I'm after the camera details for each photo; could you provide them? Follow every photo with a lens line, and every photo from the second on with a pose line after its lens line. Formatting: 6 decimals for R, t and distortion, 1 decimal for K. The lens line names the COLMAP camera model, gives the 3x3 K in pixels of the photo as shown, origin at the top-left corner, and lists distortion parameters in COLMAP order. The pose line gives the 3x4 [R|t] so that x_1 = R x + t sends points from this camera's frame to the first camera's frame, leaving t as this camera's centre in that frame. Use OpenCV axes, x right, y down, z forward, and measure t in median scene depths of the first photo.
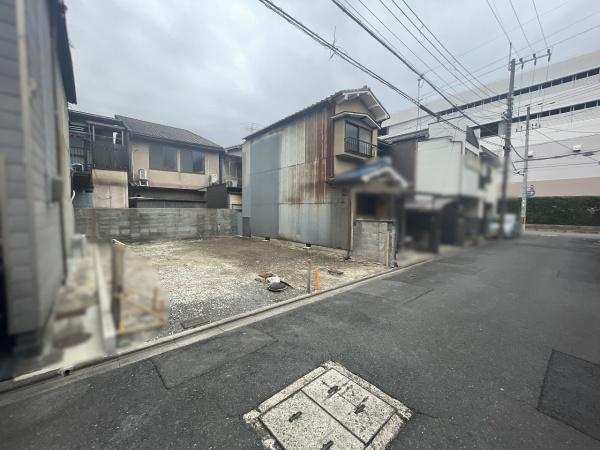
lens RADIAL K [[241.6, 0, 300.0], [0, 241.6, 225.0], [0, 0, 1]] dist [-0.002771, -0.000104]
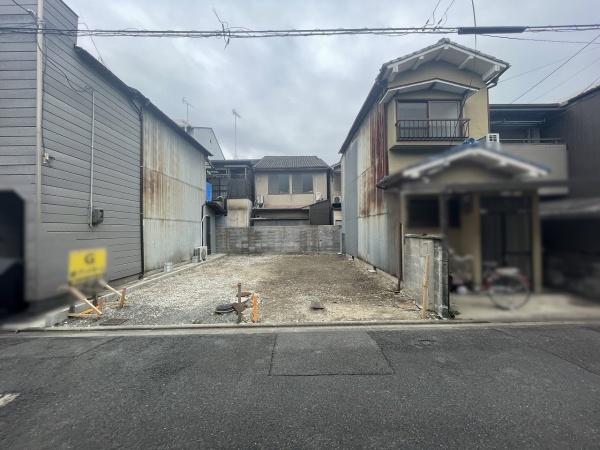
lens RADIAL K [[241.6, 0, 300.0], [0, 241.6, 225.0], [0, 0, 1]] dist [-0.002771, -0.000104]
pose [[0.760452, -0.029069, -0.648743, 0.378009], [-0.016491, 0.997811, -0.064040, -0.002642], [0.649185, 0.059398, 0.758308, 0.245782]]
